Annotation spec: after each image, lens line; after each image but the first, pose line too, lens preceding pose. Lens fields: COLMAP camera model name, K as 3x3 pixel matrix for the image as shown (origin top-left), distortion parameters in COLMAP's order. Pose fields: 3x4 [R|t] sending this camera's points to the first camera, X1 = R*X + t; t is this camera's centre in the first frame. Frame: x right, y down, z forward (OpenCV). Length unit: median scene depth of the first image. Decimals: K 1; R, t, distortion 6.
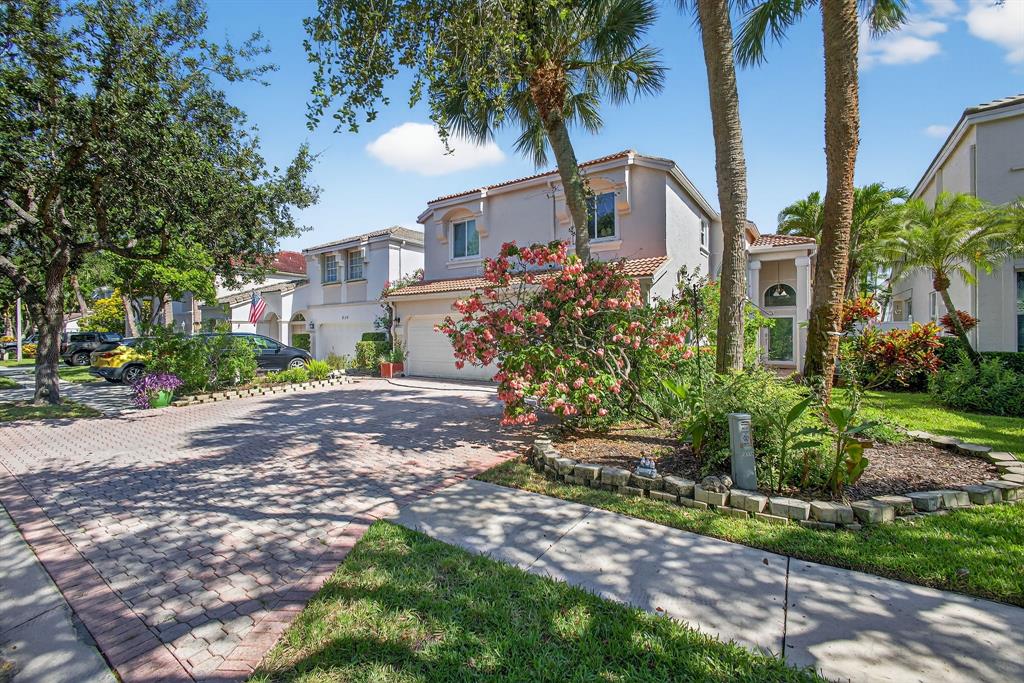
lens RADIAL K [[441.1, 0, 515.0], [0, 441.1, 324.2], [0, 0, 1]] dist [-0.000171, 0.001604]
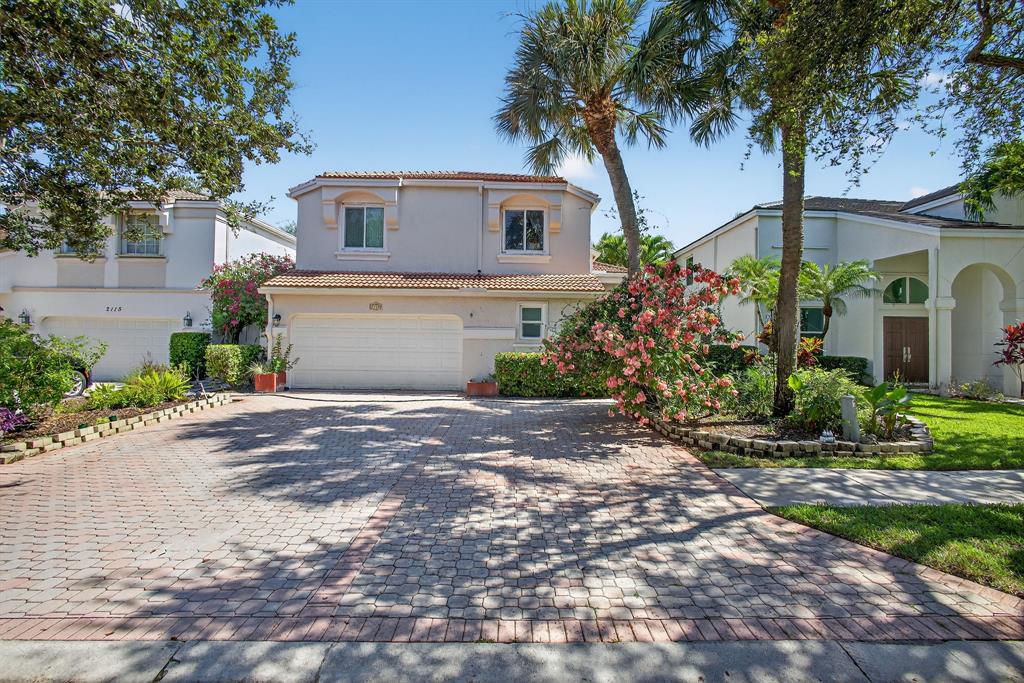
lens RADIAL K [[441.1, 0, 515.0], [0, 441.1, 324.2], [0, 0, 1]] dist [-0.000171, 0.001604]
pose [[0.802246, 0.029899, 0.596245, -1.348149], [-0.027316, 0.999537, -0.013369, 0.001781], [-0.596369, -0.005562, 0.802691, 0.421726]]
